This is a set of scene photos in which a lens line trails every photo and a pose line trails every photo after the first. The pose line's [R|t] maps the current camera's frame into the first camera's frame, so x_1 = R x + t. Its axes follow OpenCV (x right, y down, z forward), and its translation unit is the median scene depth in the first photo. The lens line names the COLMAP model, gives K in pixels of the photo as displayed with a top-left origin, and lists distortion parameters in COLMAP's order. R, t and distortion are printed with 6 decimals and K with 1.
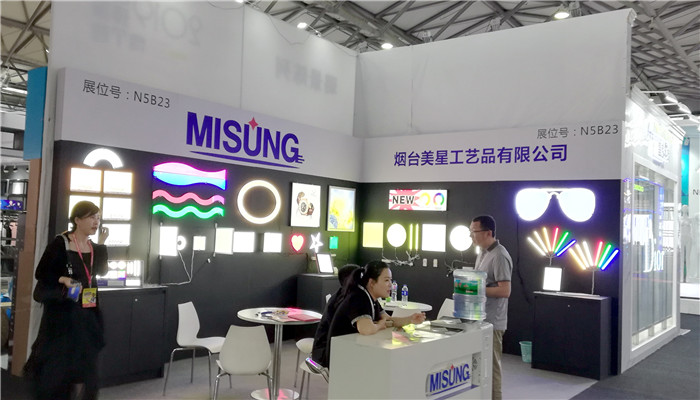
lens RADIAL K [[641.6, 0, 350.0], [0, 641.6, 200.0], [0, 0, 1]] dist [0.105224, -0.003660]
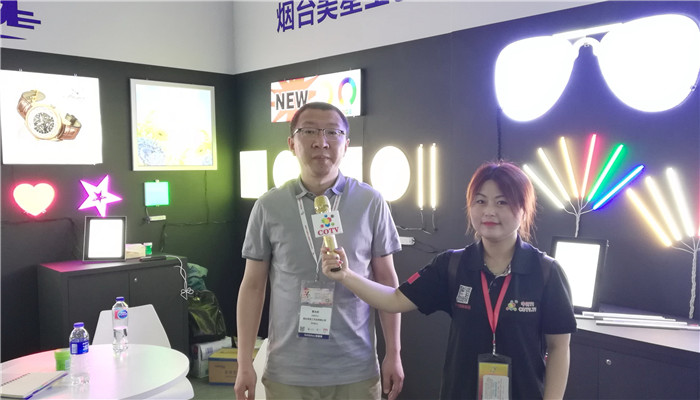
lens RADIAL K [[641.6, 0, 350.0], [0, 641.6, 200.0], [0, 0, 1]] dist [0.105224, -0.003660]
pose [[0.975368, -0.035906, -0.217642, 0.234713], [0.056315, 0.994500, 0.088306, 0.034974], [0.213274, -0.098387, 0.972026, 0.537373]]
